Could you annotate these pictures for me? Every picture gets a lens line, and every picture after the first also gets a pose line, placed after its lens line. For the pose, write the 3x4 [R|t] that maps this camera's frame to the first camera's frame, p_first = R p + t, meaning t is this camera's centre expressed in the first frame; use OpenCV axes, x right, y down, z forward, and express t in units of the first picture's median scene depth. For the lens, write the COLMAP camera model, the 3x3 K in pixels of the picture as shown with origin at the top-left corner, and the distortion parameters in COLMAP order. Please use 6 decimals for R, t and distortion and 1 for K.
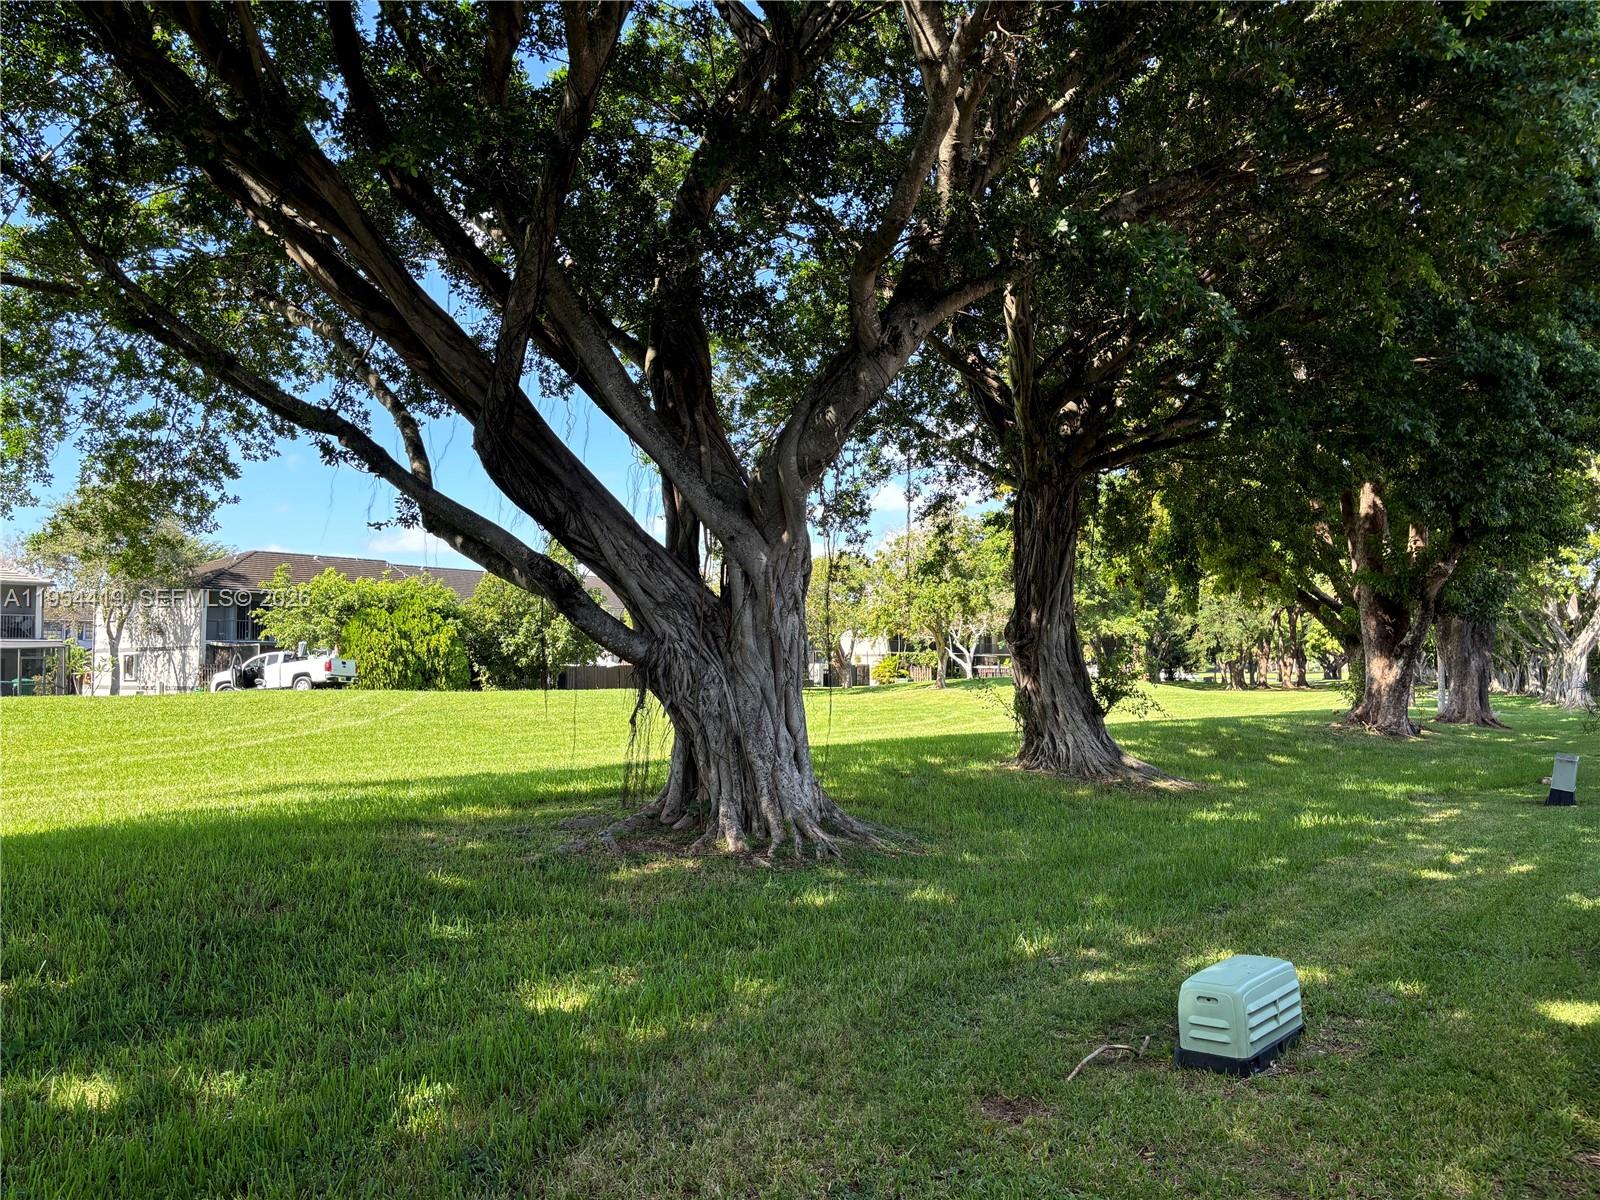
lens RADIAL K [[1205.5, 0, 801.2], [0, 1205.5, 605.0], [0, 0, 1]] dist [0.041021, -0.030814]
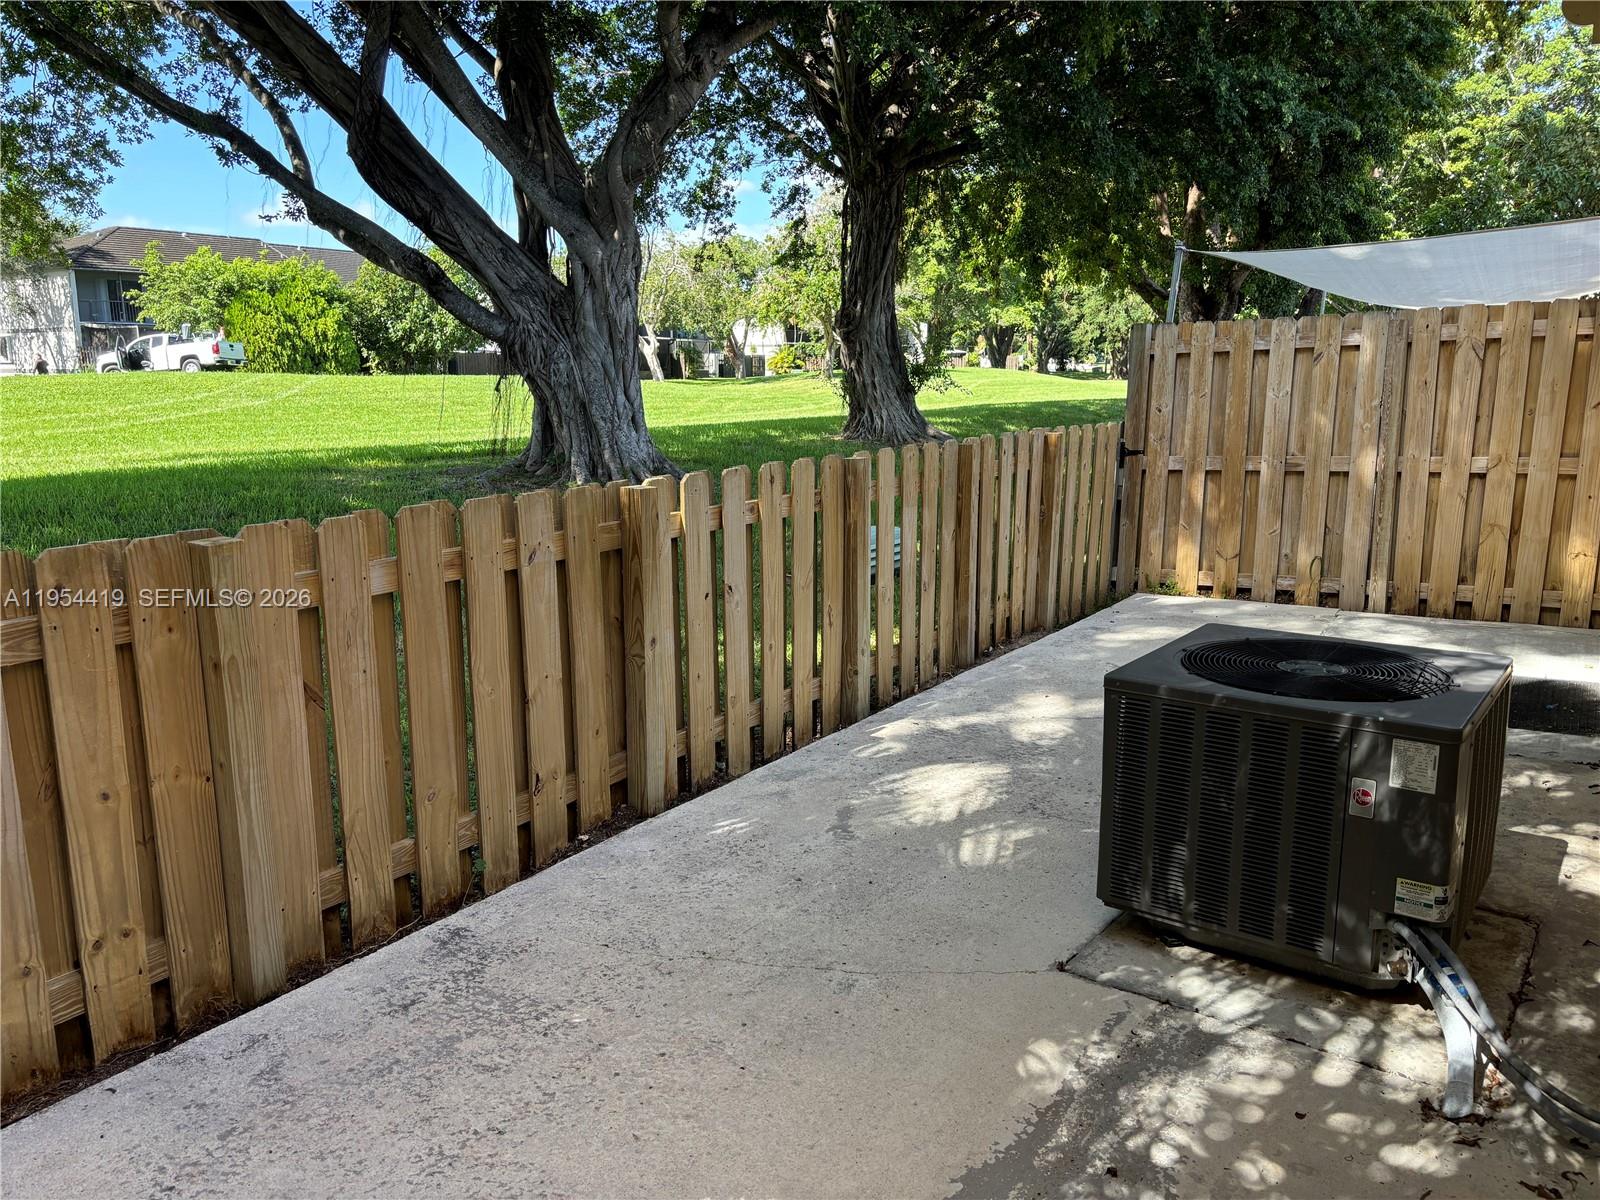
lens RADIAL K [[1205.5, 0, 798.9], [0, 1205.5, 607.1], [0, 0, 1]] dist [0.041021, -0.030814]
pose [[0.997172, -0.010805, 0.074377, 0.042745], [-0.008268, 0.967833, 0.251456, -0.001434], [-0.074702, -0.251360, 0.965007, -0.162979]]
